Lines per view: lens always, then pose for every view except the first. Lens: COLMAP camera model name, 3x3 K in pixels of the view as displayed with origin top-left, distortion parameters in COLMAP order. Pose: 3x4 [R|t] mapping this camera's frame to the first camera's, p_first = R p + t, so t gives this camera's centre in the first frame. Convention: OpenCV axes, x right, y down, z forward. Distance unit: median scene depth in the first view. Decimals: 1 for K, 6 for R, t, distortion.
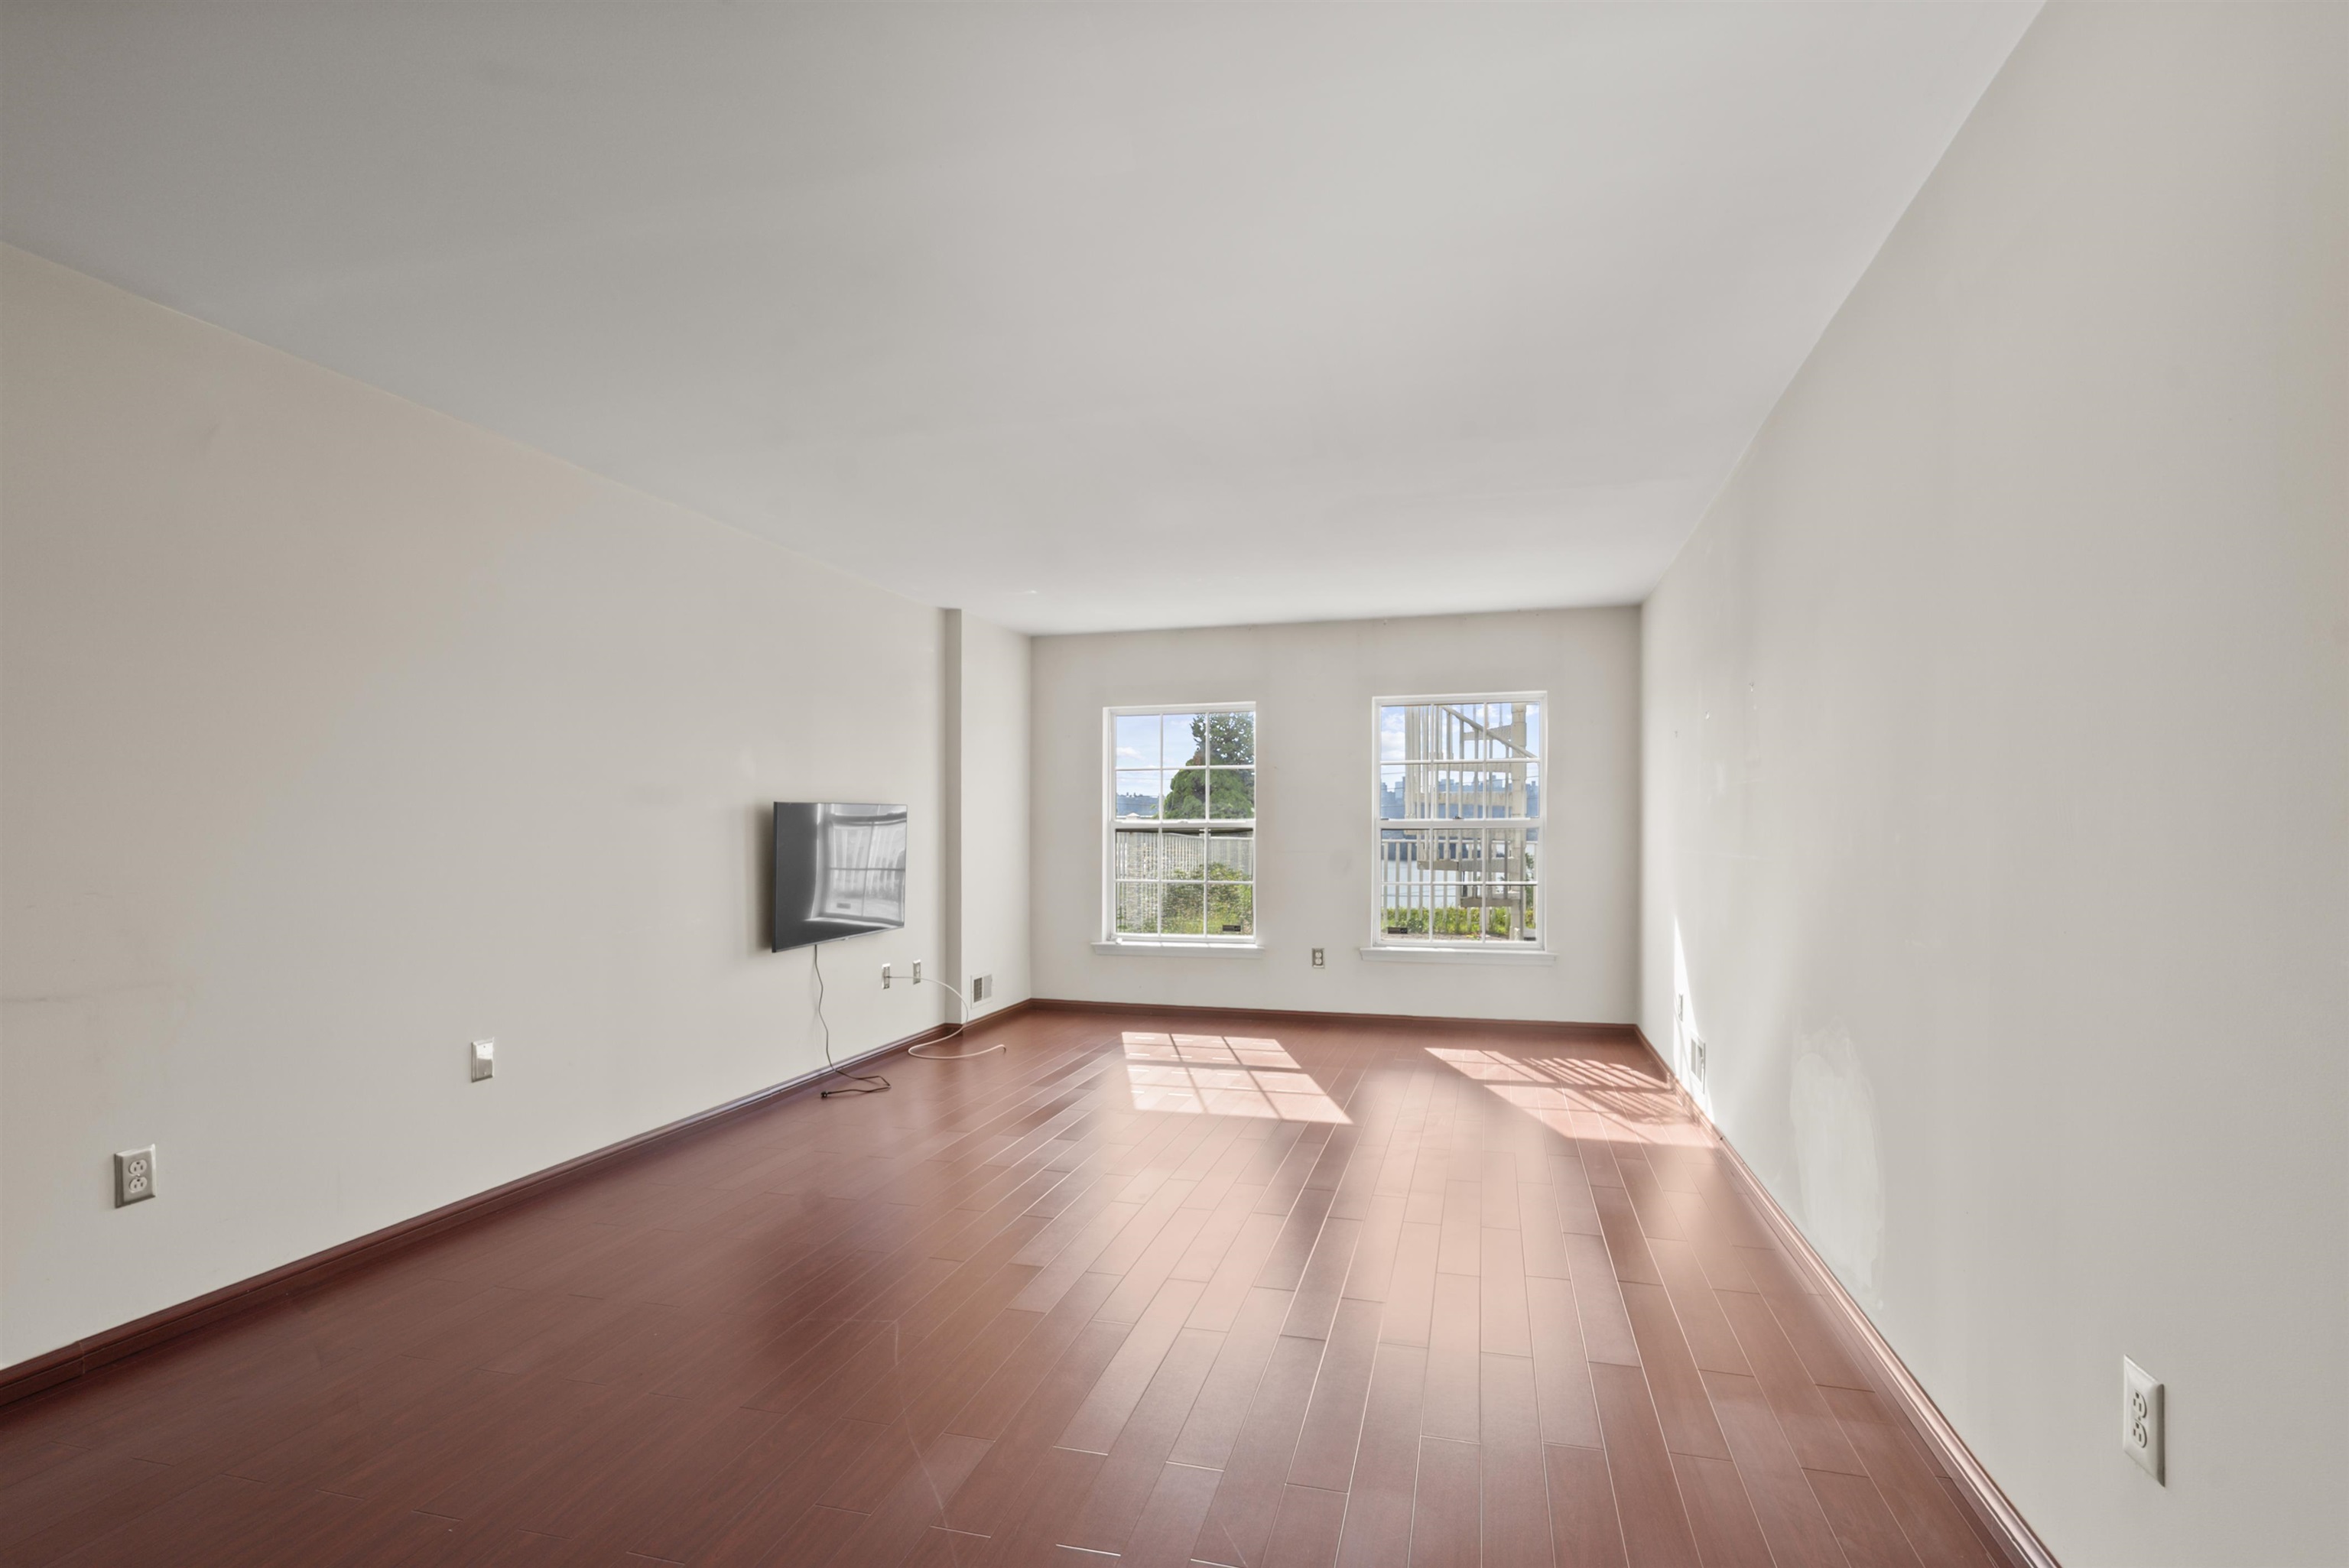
lens RADIAL K [[1080.8, 0, 1164.8], [0, 1080.8, 822.0], [0, 0, 1]] dist [0.001597, 0.001529]
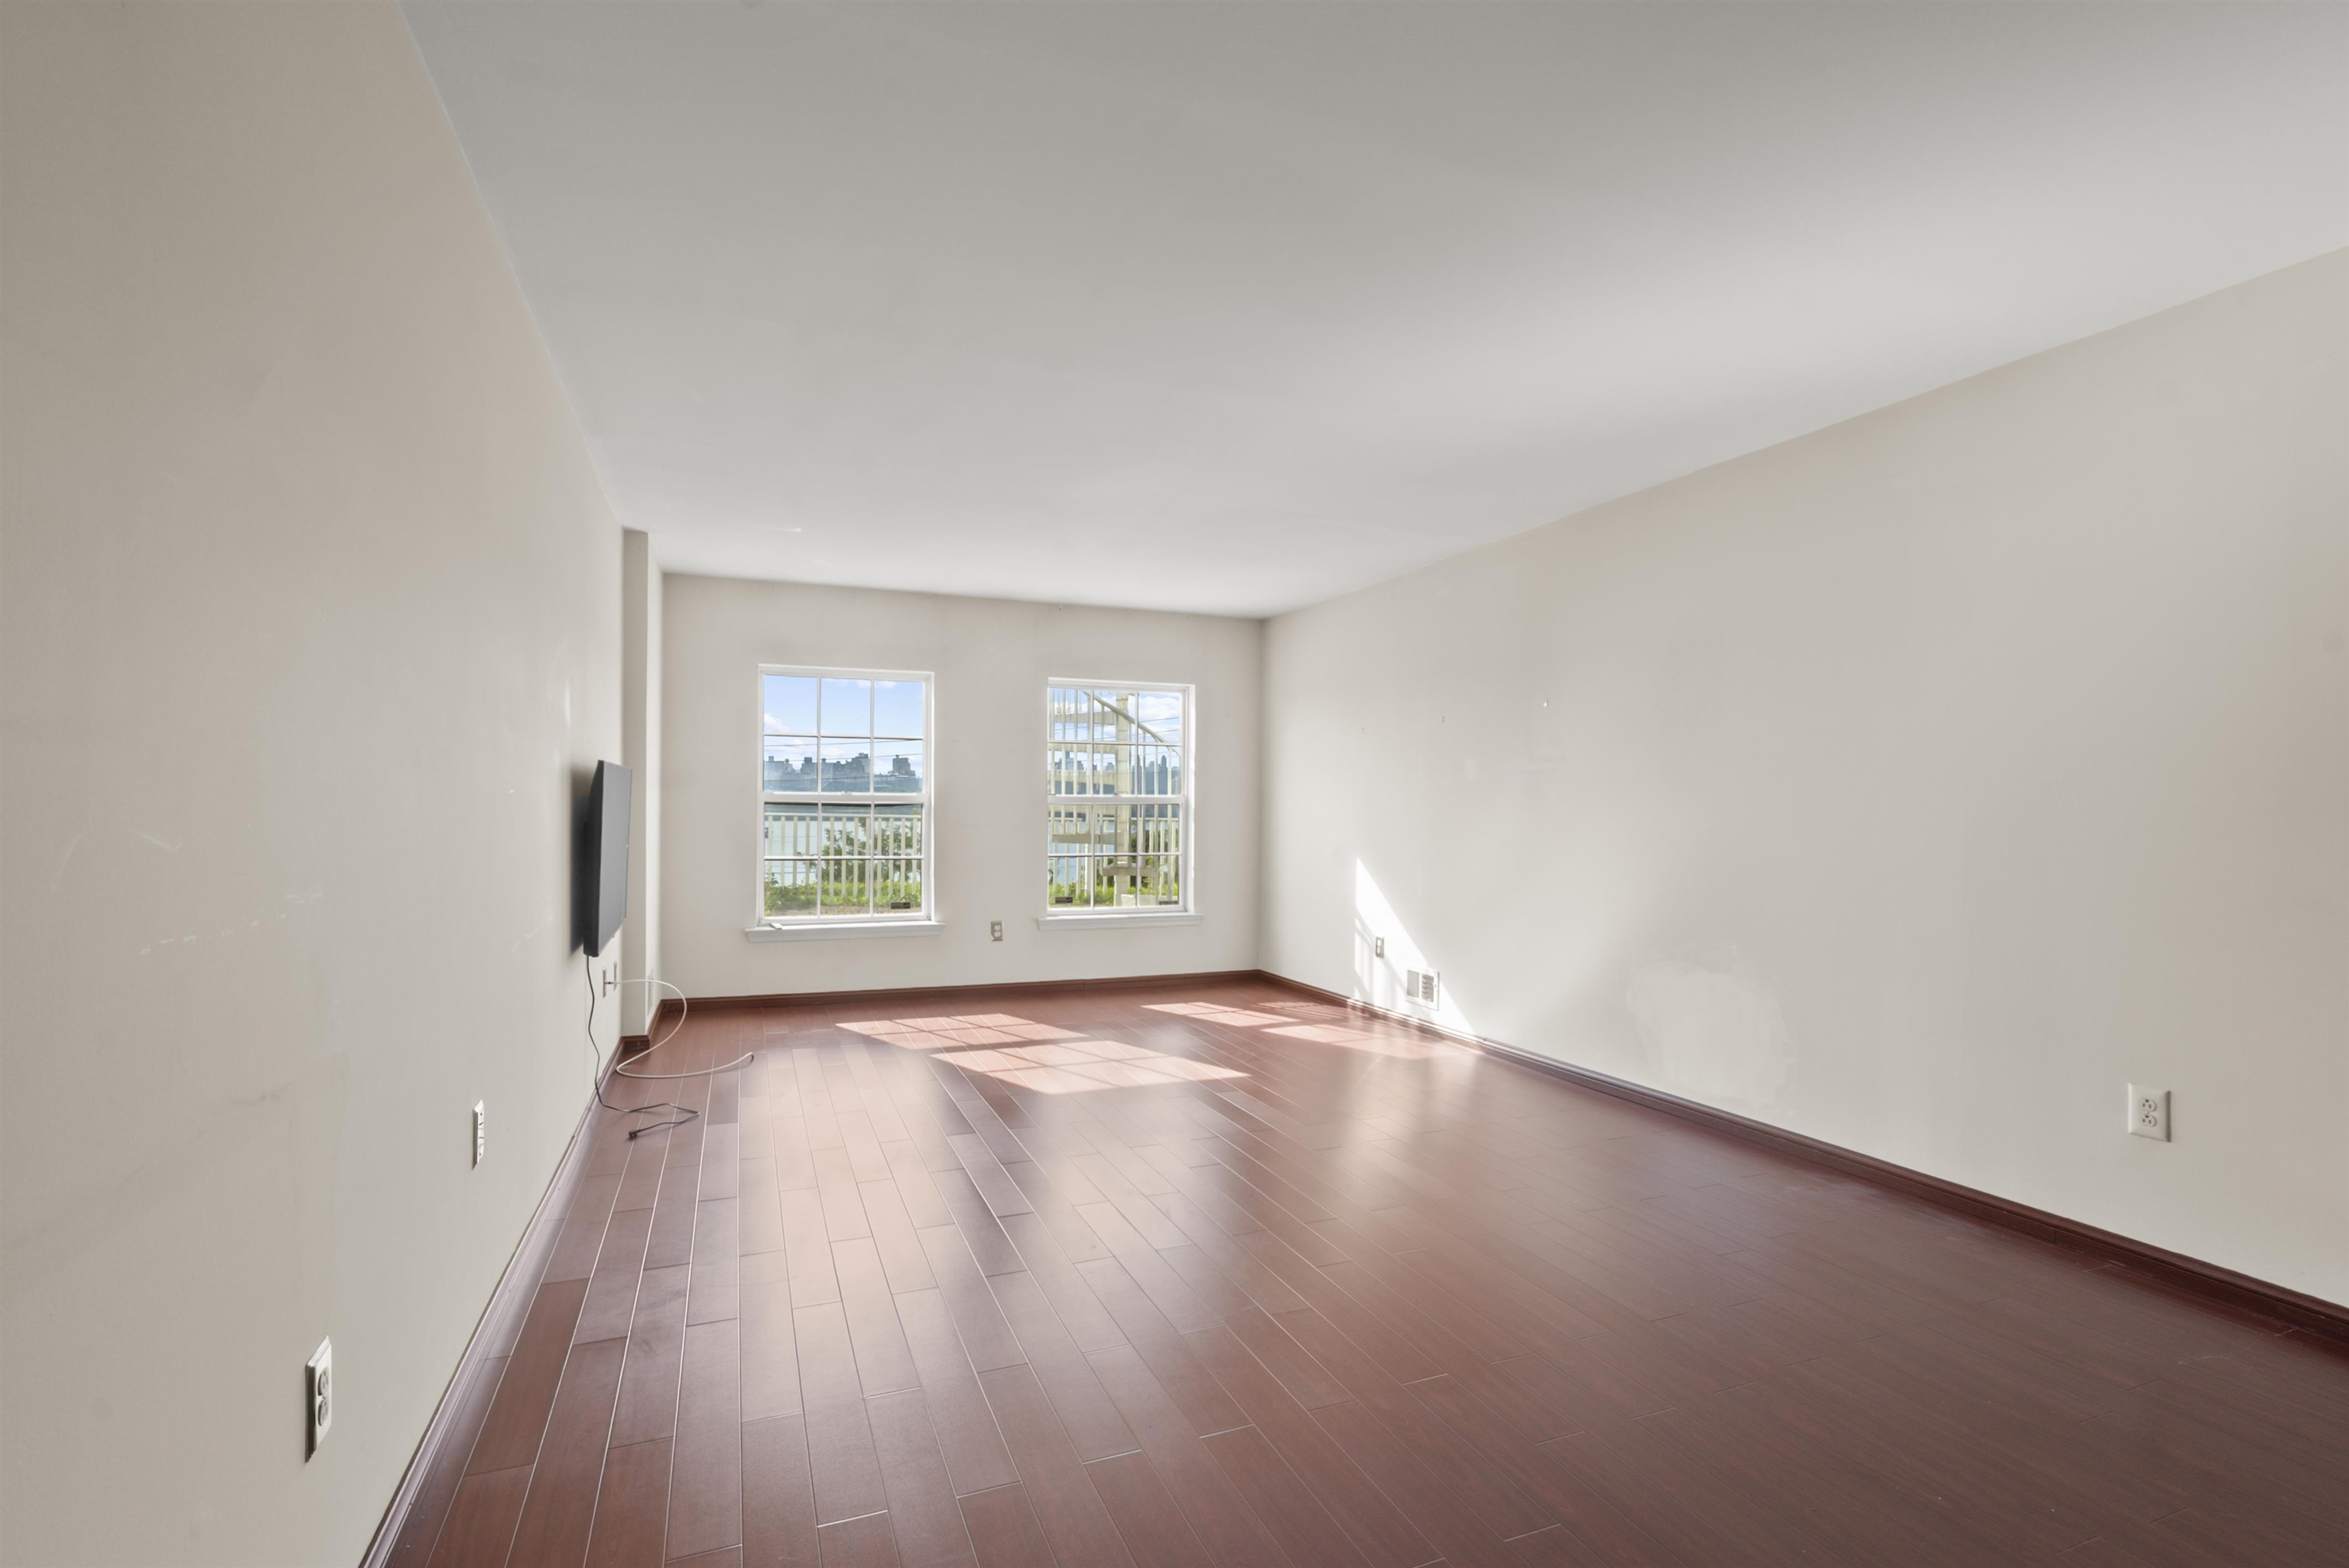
lens RADIAL K [[1080.8, 0, 1152.6], [0, 1080.8, 787.7], [0, 0, 1]] dist [0.001597, 0.001529]
pose [[0.800943, 0.019886, 0.598410, -0.342268], [-0.015162, 0.999801, -0.012932, 0.002757], [-0.598549, 0.001285, 0.801085, 0.100414]]
